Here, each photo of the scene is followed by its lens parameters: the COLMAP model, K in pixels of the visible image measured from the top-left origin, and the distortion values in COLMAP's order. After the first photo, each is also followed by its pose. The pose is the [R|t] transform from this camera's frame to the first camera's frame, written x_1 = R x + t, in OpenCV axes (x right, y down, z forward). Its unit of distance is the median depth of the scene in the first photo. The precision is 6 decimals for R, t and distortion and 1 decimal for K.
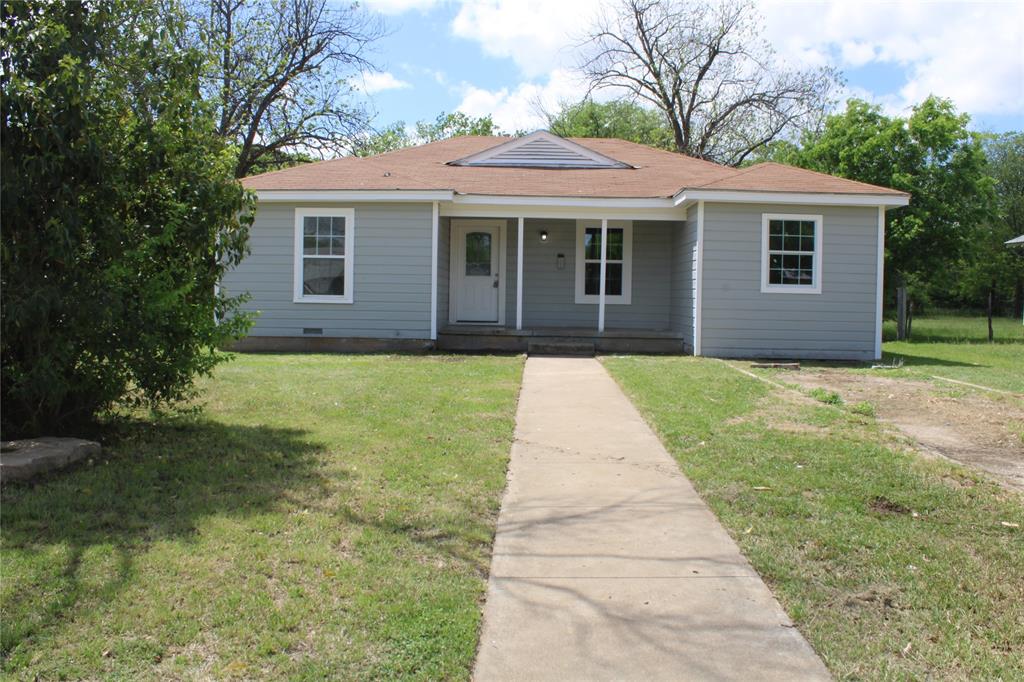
lens RADIAL K [[861.3, 0, 512.3], [0, 861.3, 327.9], [0, 0, 1]] dist [-0.178610, 0.229636]
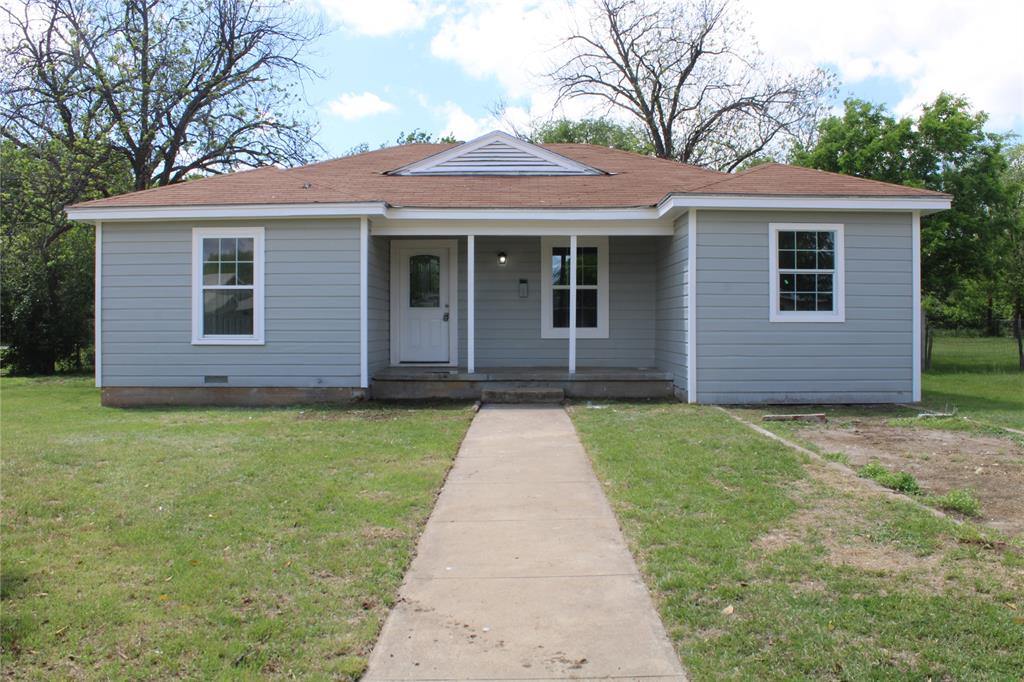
lens RADIAL K [[861.3, 0, 512.3], [0, 861.3, 327.9], [0, 0, 1]] dist [-0.178610, 0.229636]
pose [[0.999608, -0.018822, 0.020736, 0.030154], [0.019474, 0.999307, -0.031720, -0.013619], [-0.020124, 0.032112, 0.999282, 0.183508]]
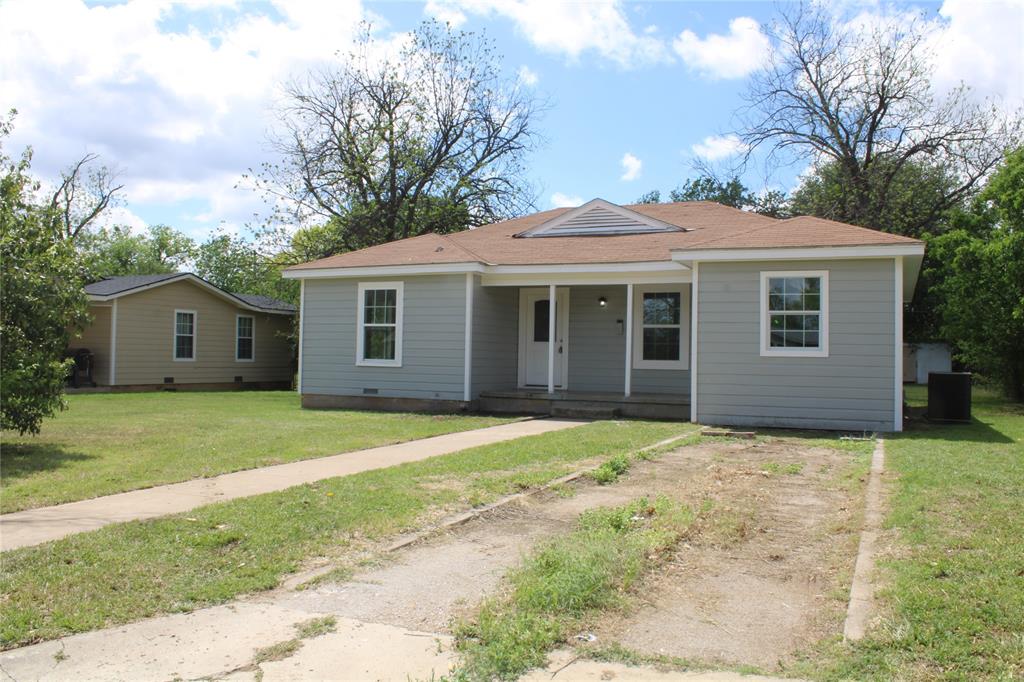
lens RADIAL K [[861.3, 0, 512.3], [0, 861.3, 327.9], [0, 0, 1]] dist [-0.178610, 0.229636]
pose [[0.921474, -0.013874, -0.388192, 0.359182], [-0.017143, 0.996936, -0.076325, 0.003056], [0.388062, 0.076986, 0.918412, 0.030182]]
